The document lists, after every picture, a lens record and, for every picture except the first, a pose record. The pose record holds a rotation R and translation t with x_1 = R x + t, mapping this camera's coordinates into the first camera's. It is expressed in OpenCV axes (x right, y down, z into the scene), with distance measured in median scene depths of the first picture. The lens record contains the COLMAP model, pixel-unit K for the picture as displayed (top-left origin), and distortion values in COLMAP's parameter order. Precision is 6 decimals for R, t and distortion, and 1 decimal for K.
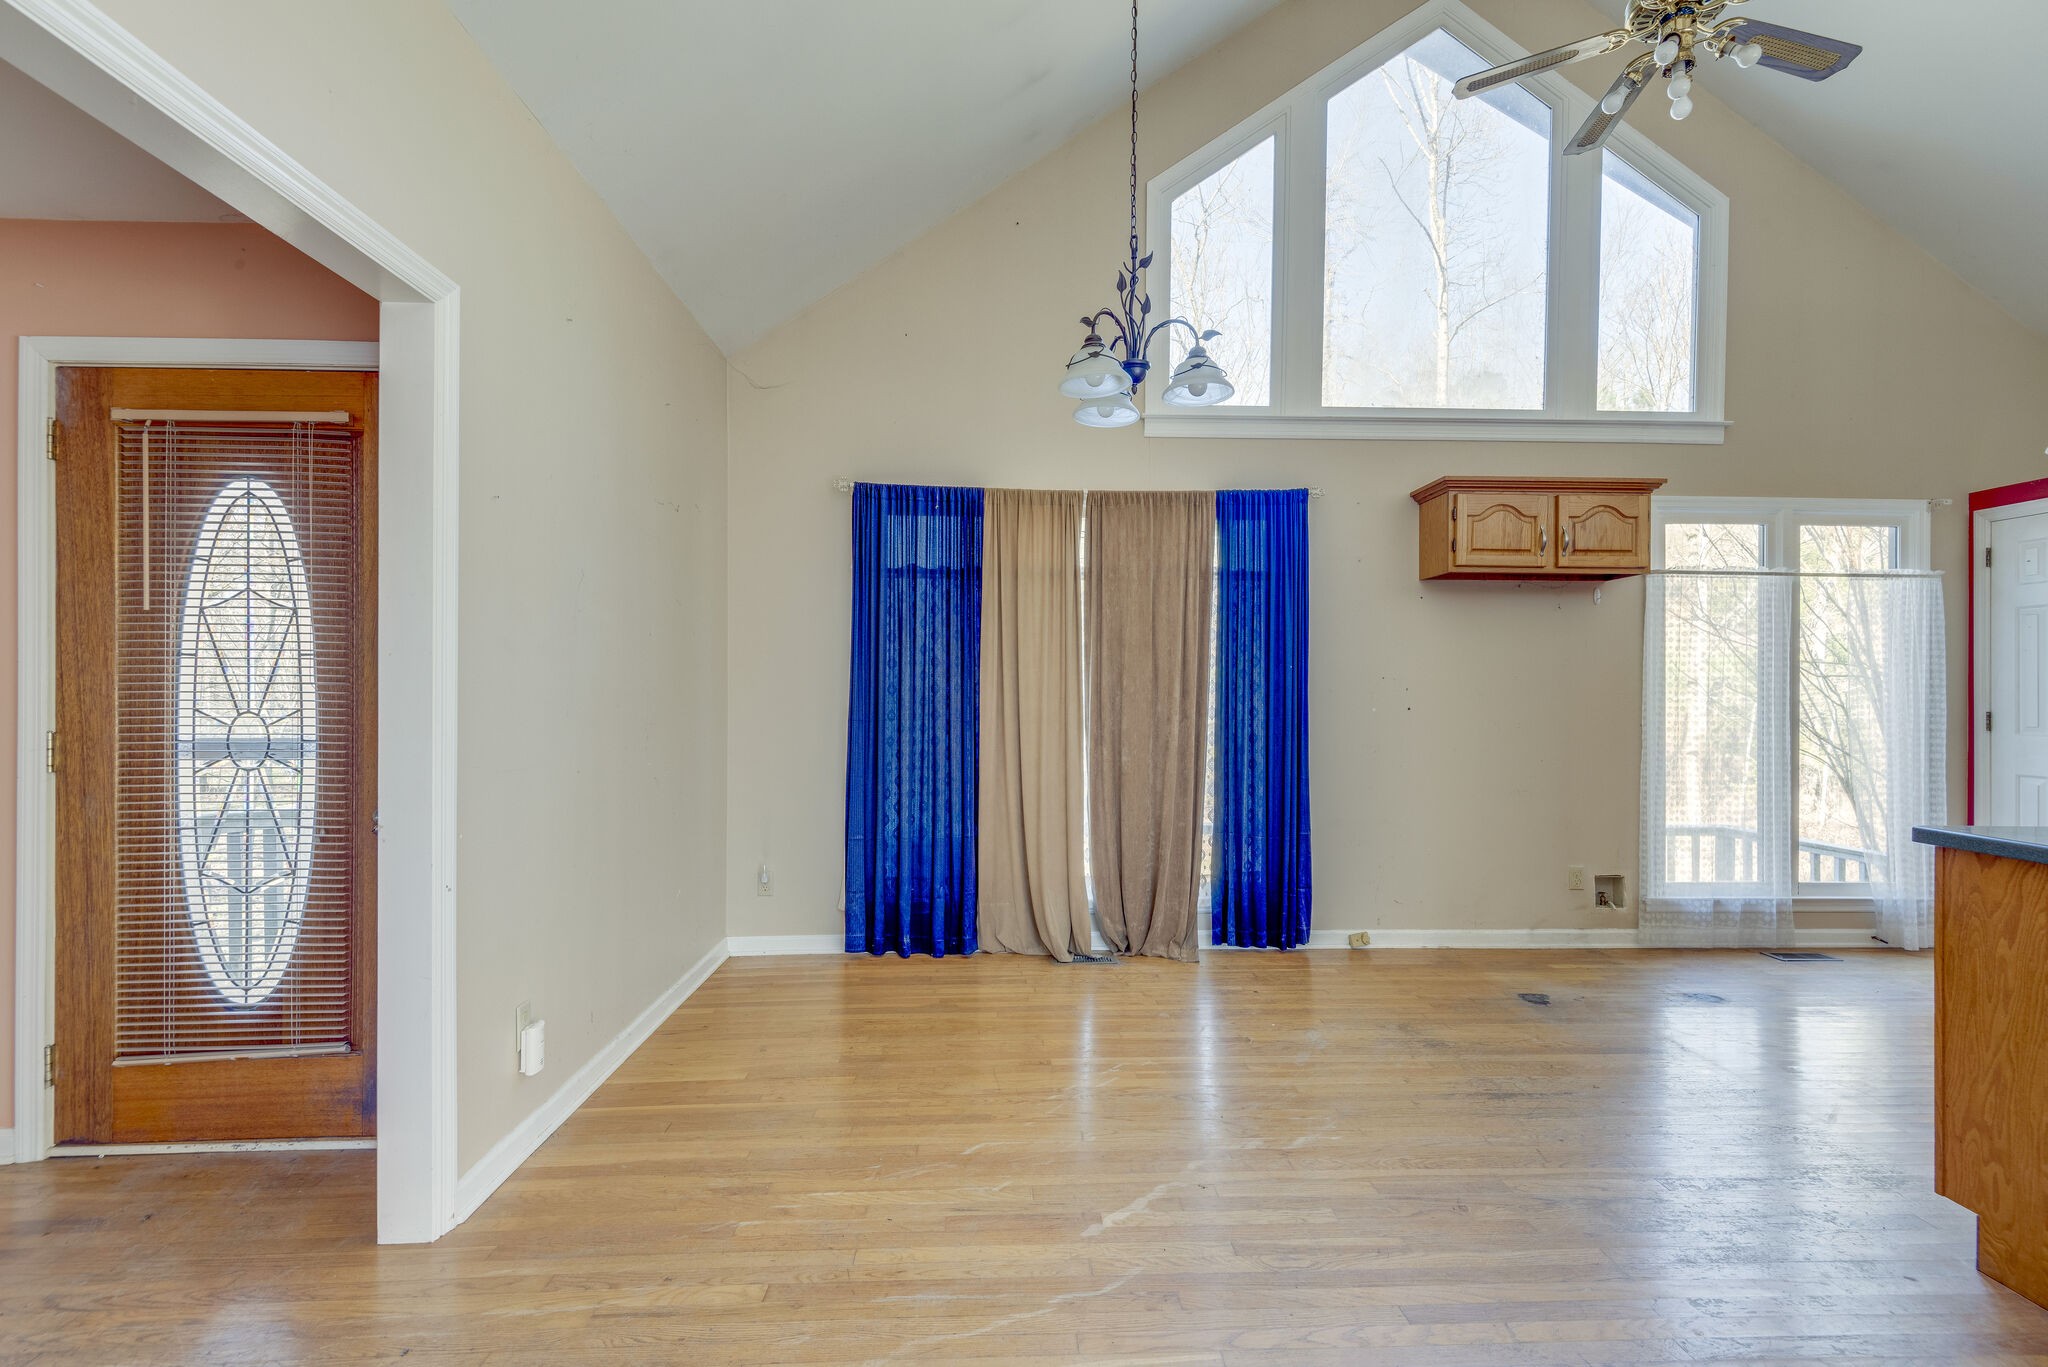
lens RADIAL K [[945.6, 0, 1028.5], [0, 945.6, 690.9], [0, 0, 1]] dist [0.015825, -0.007046]
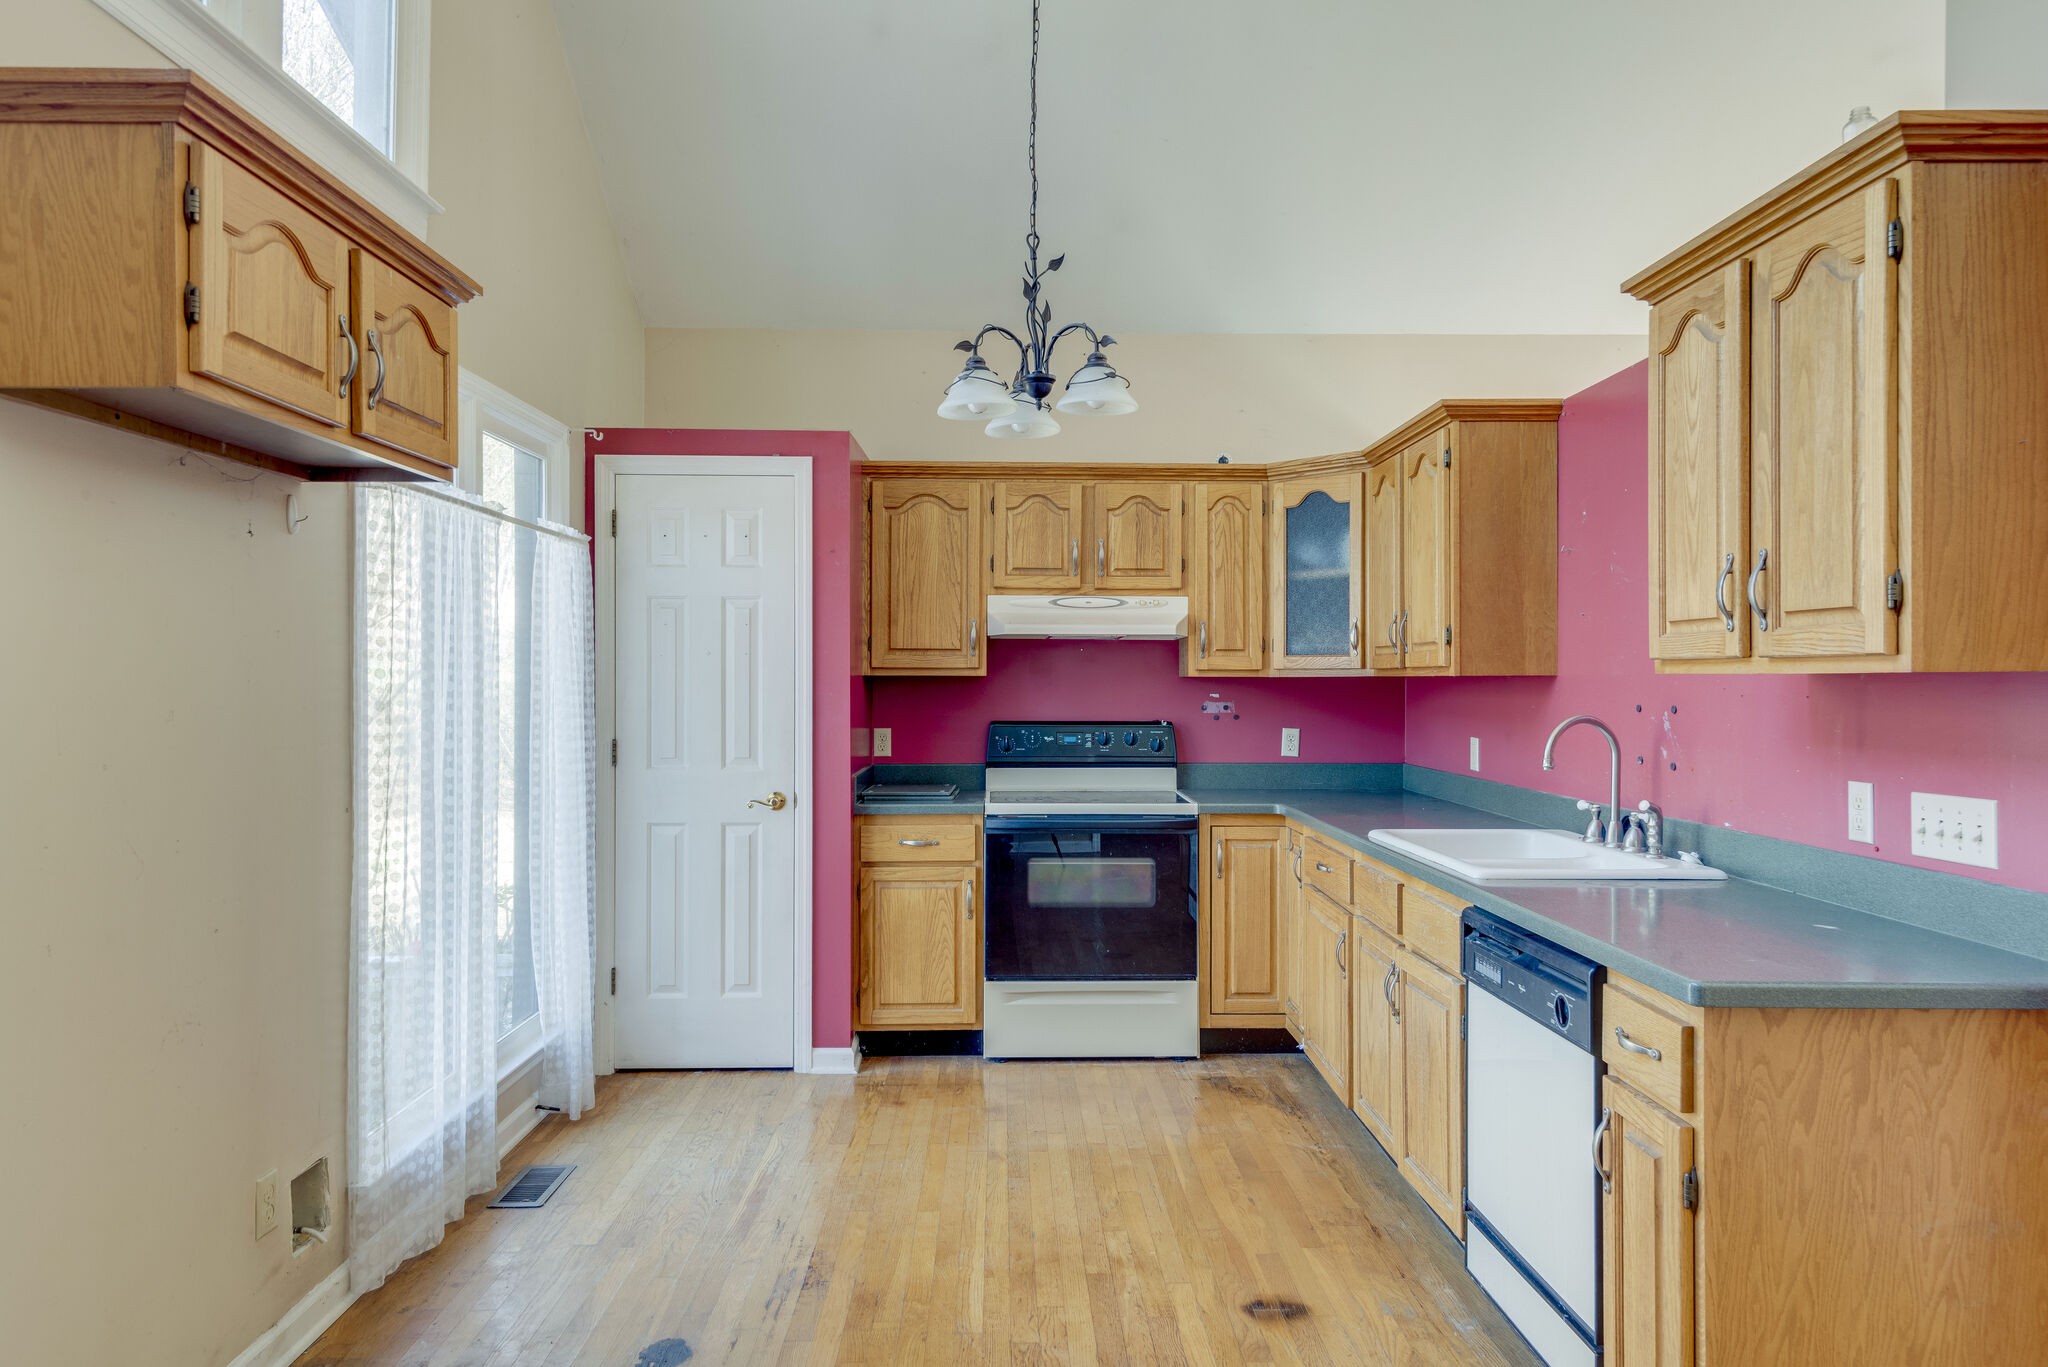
lens RADIAL K [[1320.0, 0, 1031.6], [0, 1320.0, 671.8], [0, 0, 1]] dist [0.025748, -0.014934]
pose [[0.009364, -0.002426, 0.999953, 0.022674], [-0.002662, 0.999993, 0.002451, -0.053857], [-0.999953, -0.002685, 0.009357, 1.123080]]
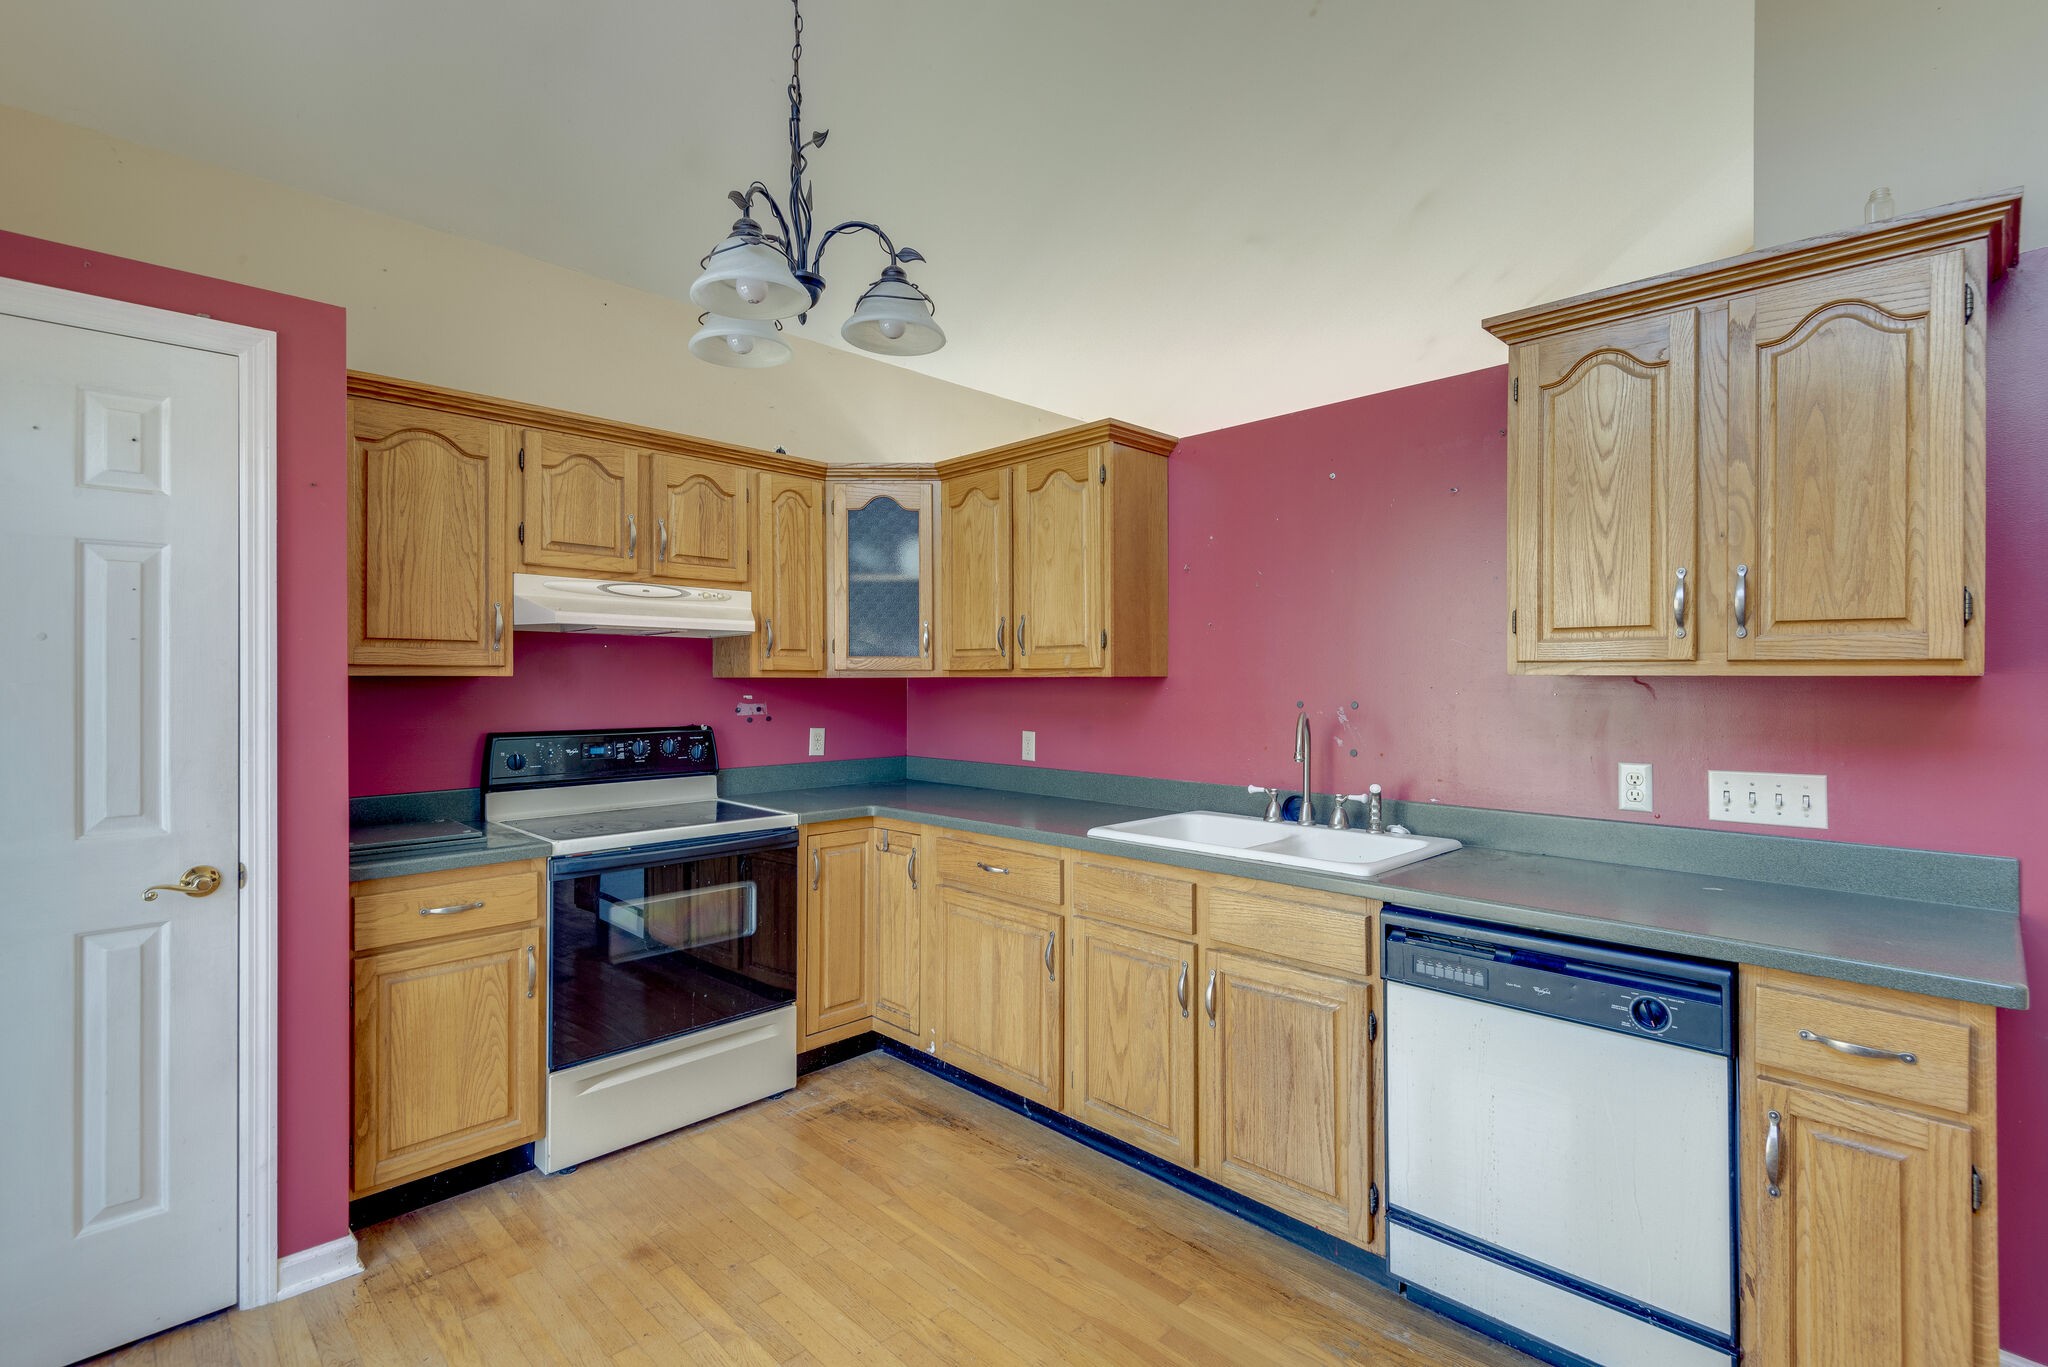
lens RADIAL K [[945.6, 0, 1038.3], [0, 945.6, 678.7], [0, 0, 1]] dist [0.015825, -0.007046]
pose [[-0.688335, -0.008137, 0.725347, 0.708892], [-0.006680, 0.999966, 0.004879, -0.049969], [-0.725362, -0.001487, -0.688366, 1.496365]]
